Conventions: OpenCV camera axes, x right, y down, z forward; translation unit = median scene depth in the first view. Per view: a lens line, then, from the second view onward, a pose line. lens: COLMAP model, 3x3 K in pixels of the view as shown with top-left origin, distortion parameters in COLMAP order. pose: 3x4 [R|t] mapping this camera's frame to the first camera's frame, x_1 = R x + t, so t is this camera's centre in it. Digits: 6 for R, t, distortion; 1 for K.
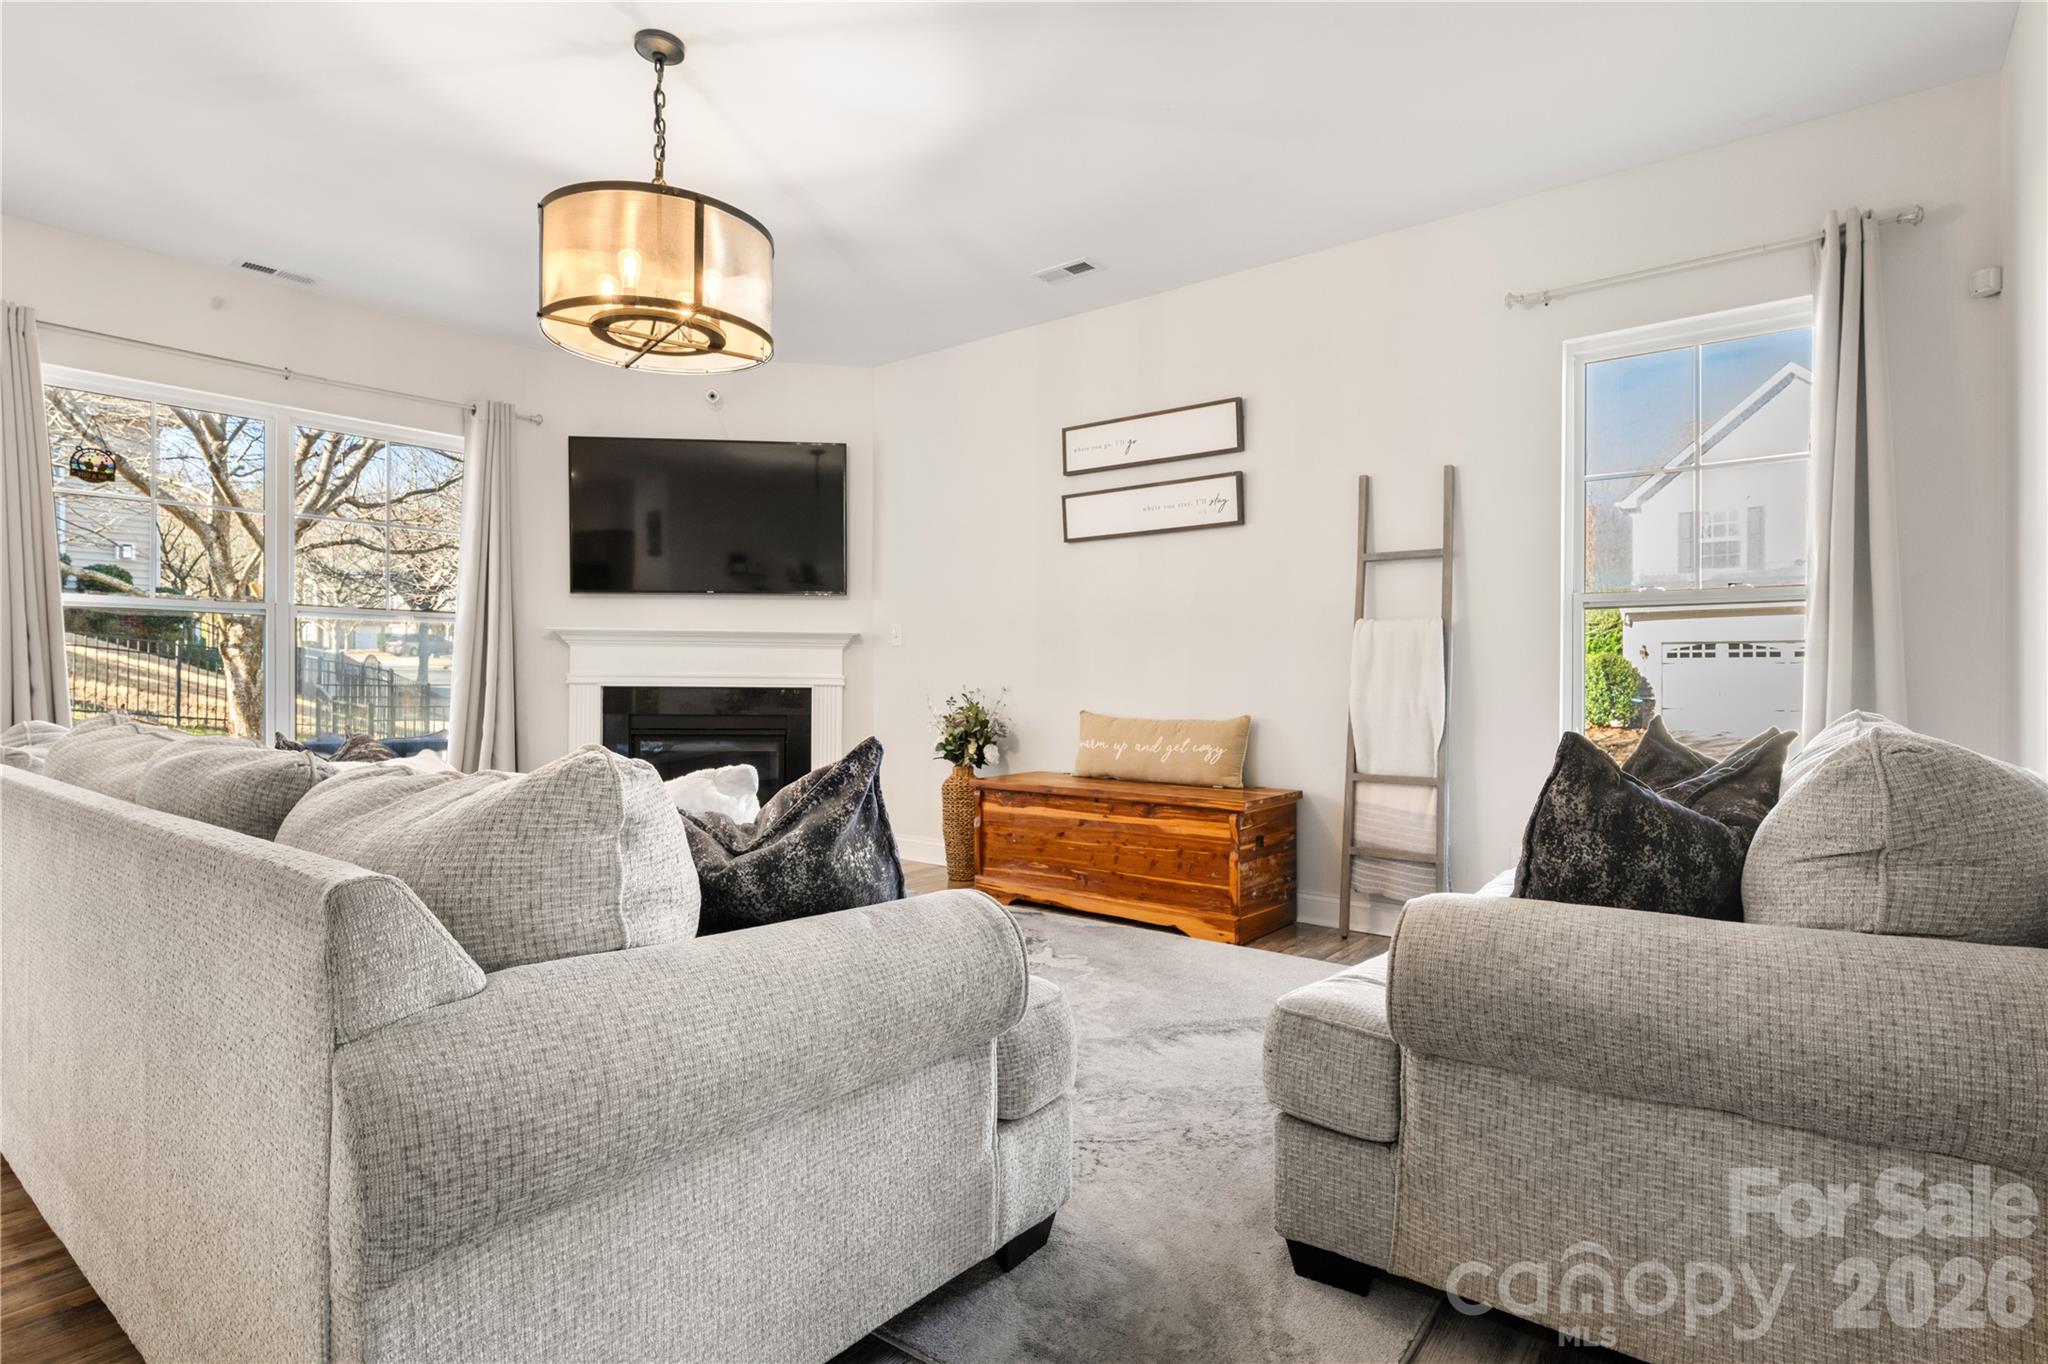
lens RADIAL K [[1026.0, 0, 1026.9], [0, 1026.0, 683.4], [0, 0, 1]] dist [0.004640, 0.000319]
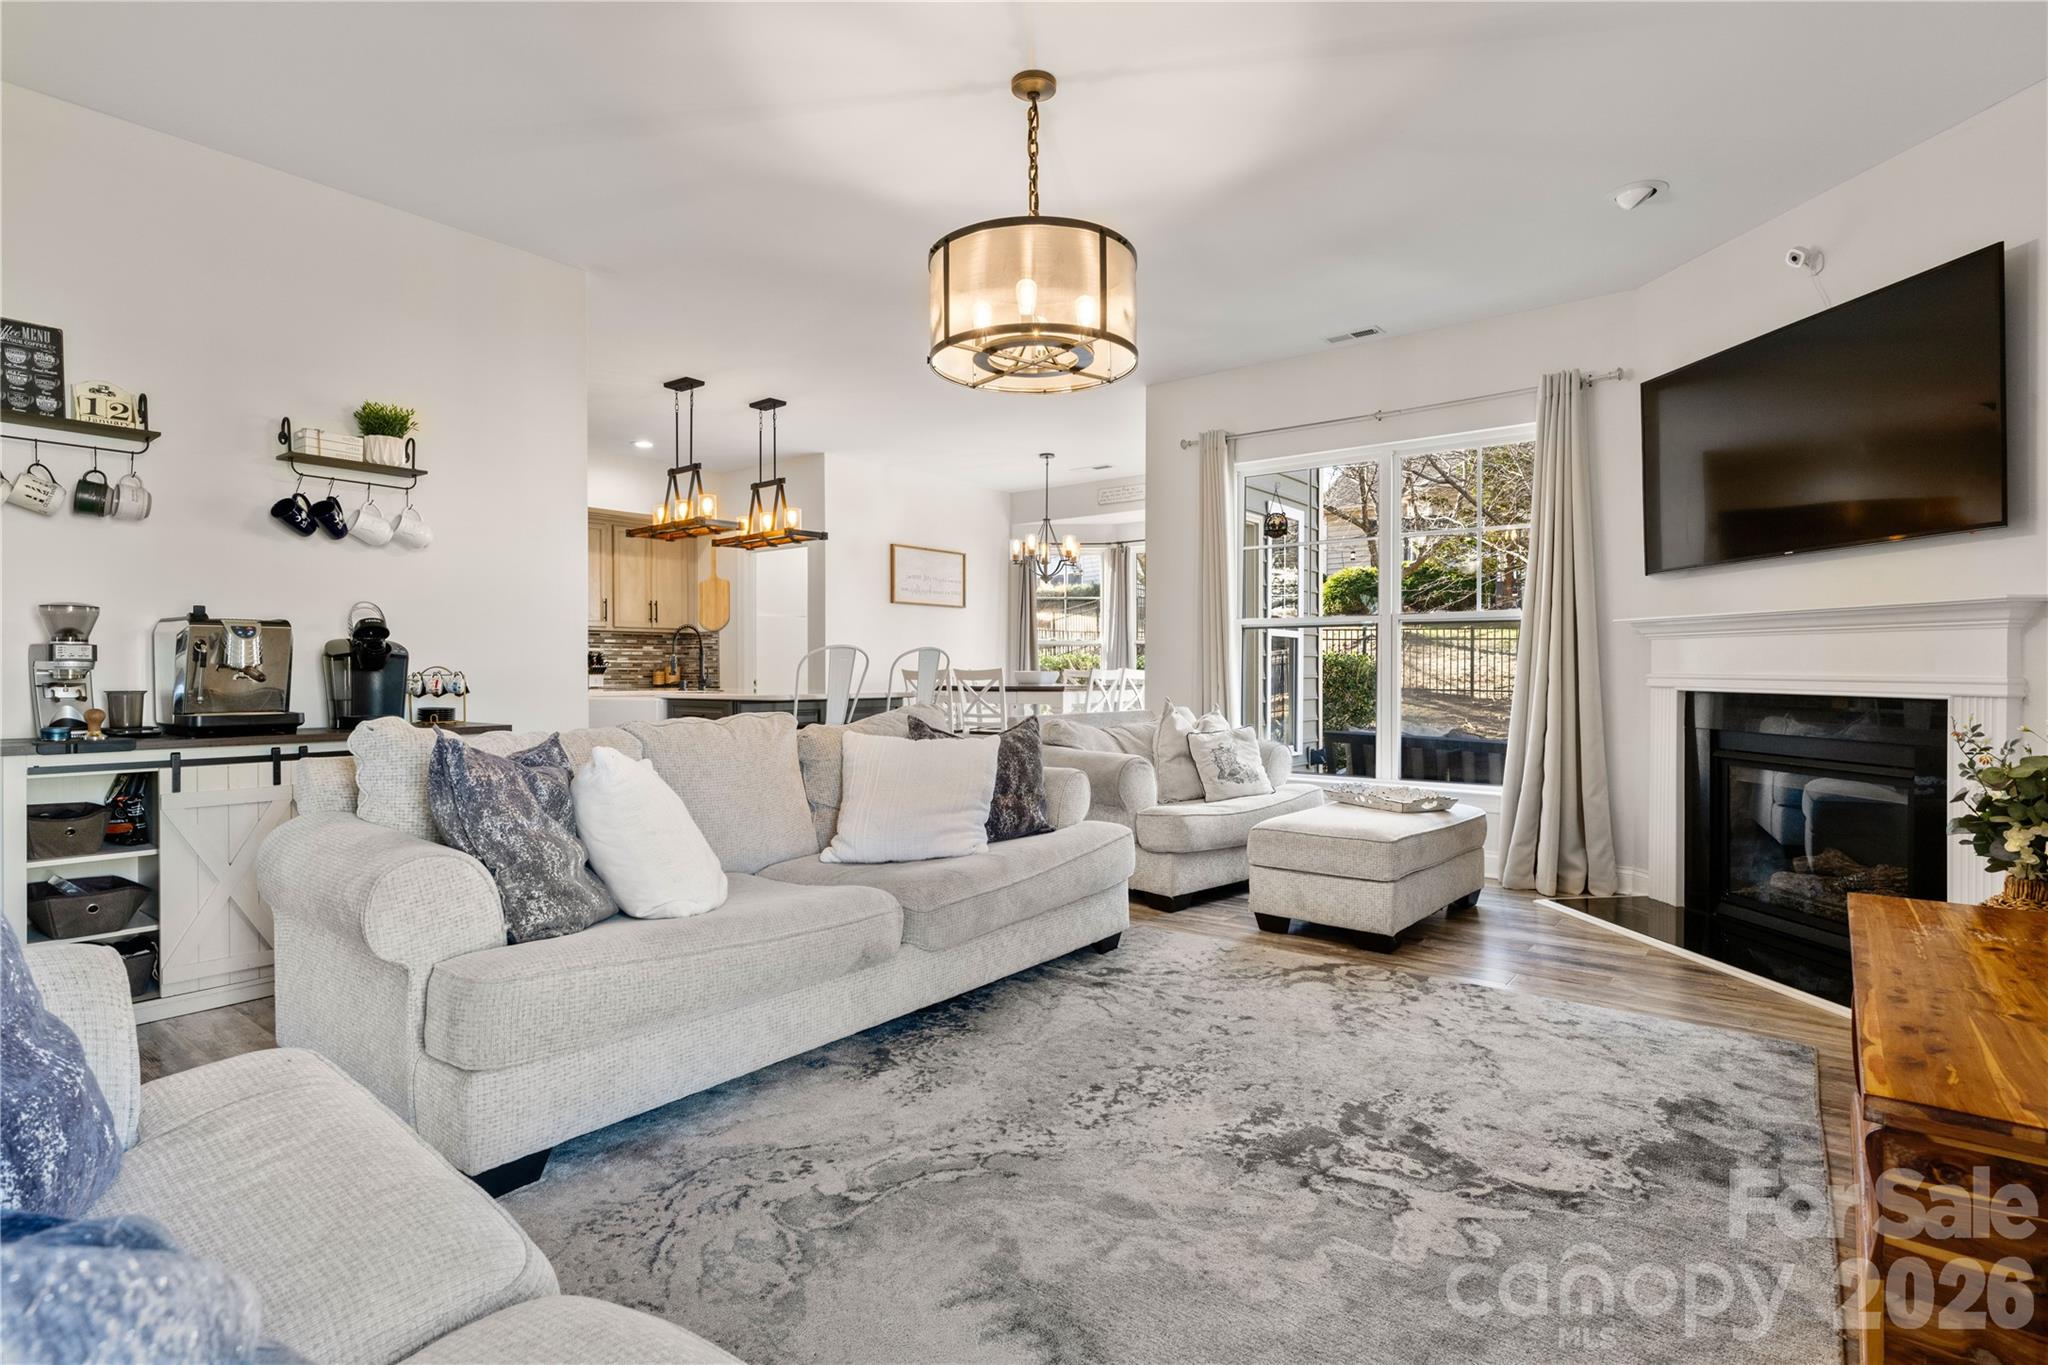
lens RADIAL K [[1018.8, 0, 1033.4], [0, 1018.8, 676.2], [0, 0, 1]] dist [0.002405, 0.000658]
pose [[-0.000342, 0.002860, -0.999996, 0.365420], [-0.005382, 0.999981, 0.002861, -0.007840], [0.999985, 0.005383, -0.000326, 0.522484]]
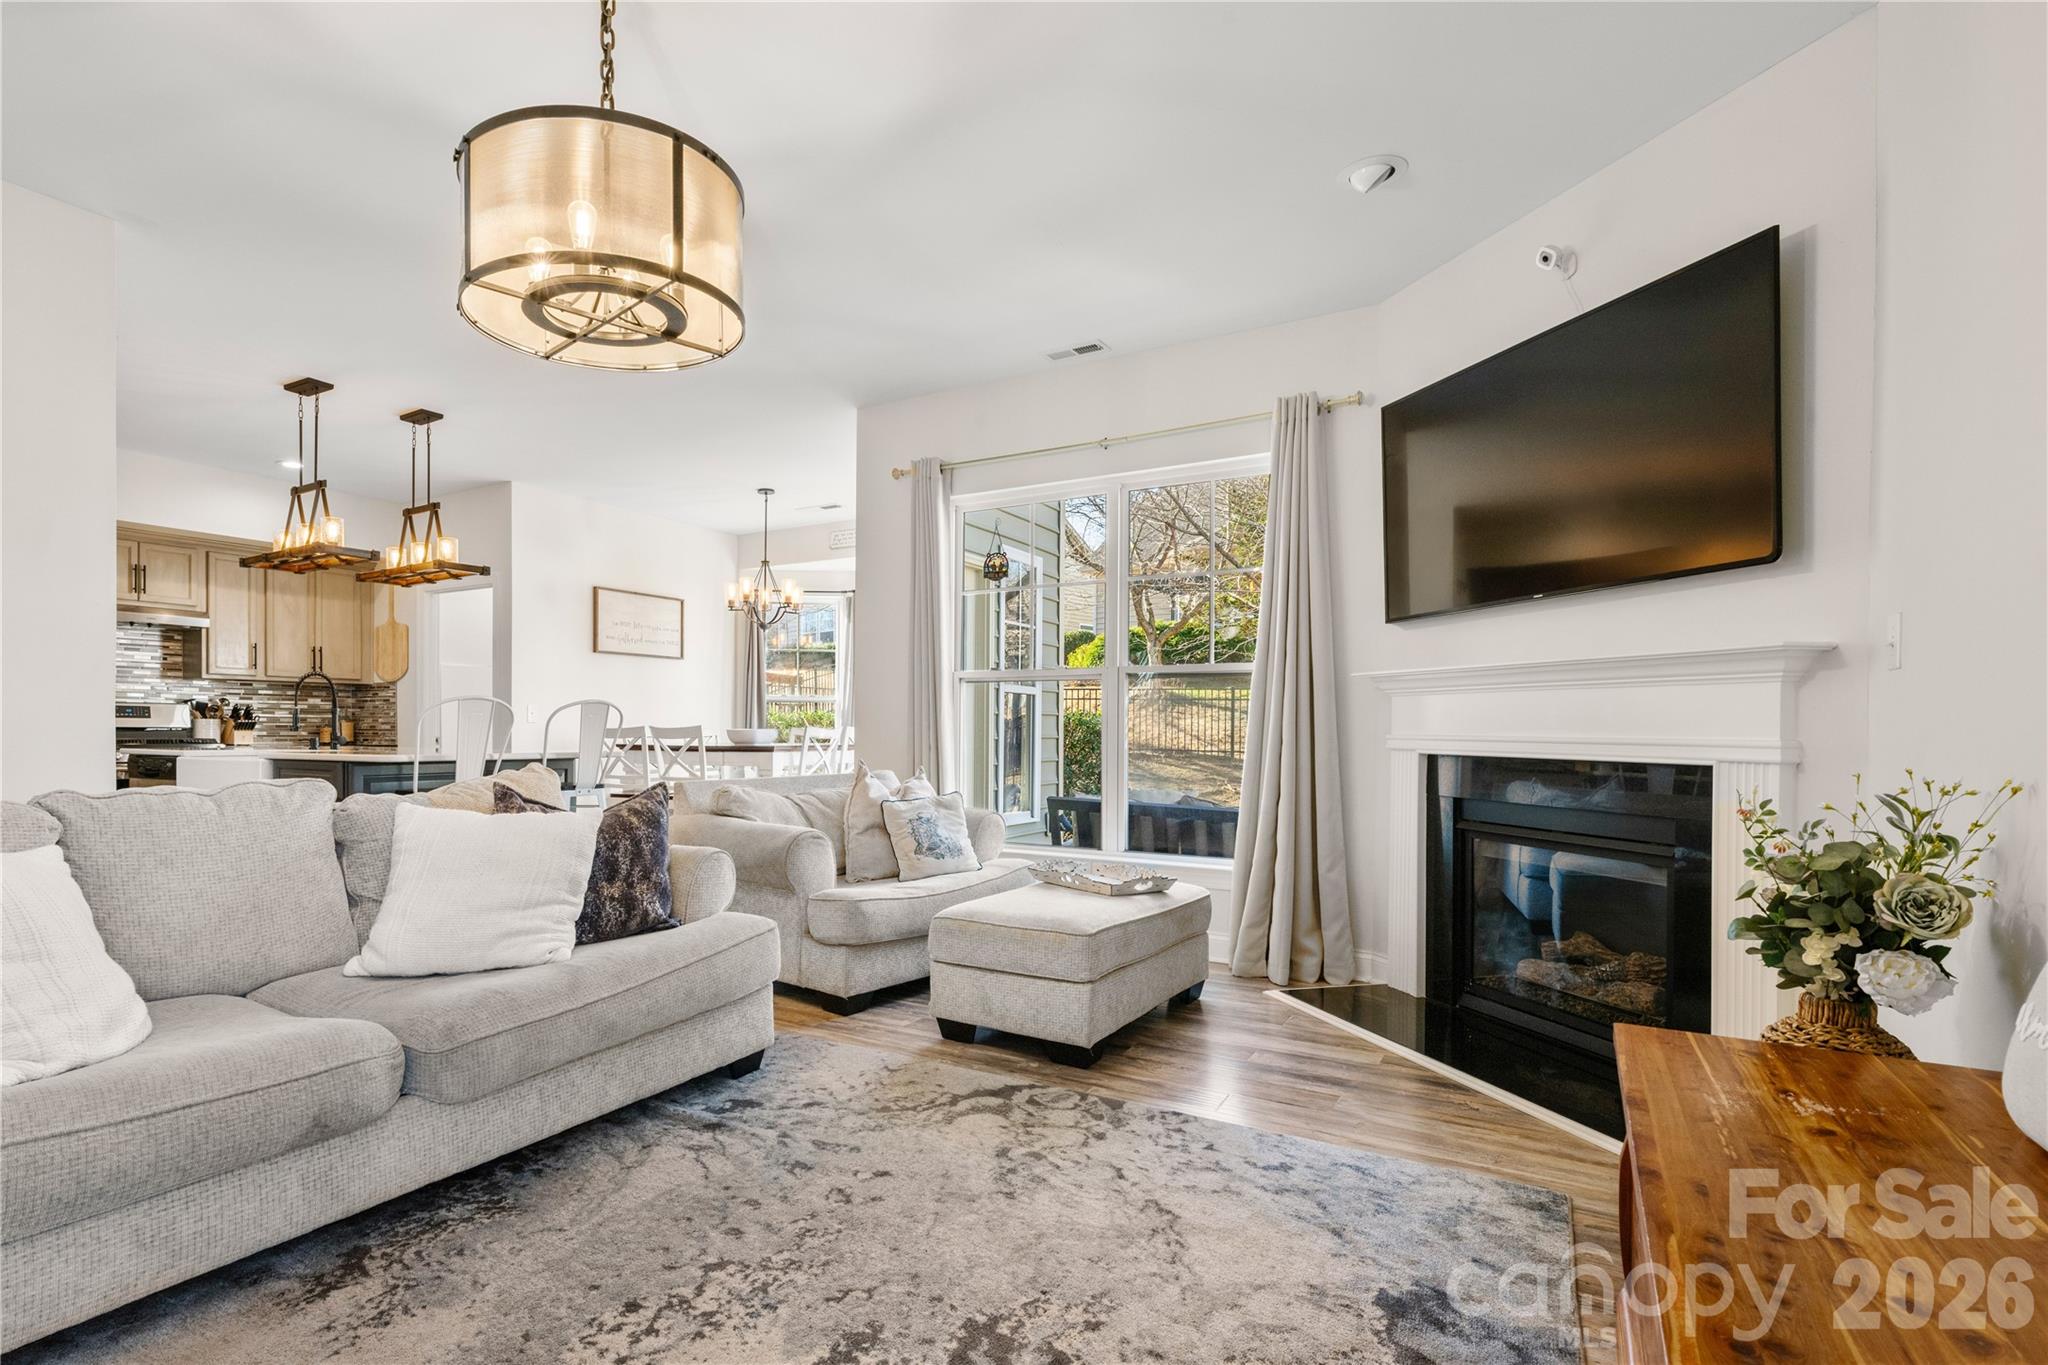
lens RADIAL K [[1029.9, 0, 905.1], [0, 1029.9, 734.4], [0, 0, 1]] dist [0.001494, -0.000158]
pose [[0.089534, 0.001950, -0.995982, 0.249023], [-0.010162, 0.999948, 0.001044, -0.007401], [0.995932, 0.010028, 0.089549, 0.605659]]
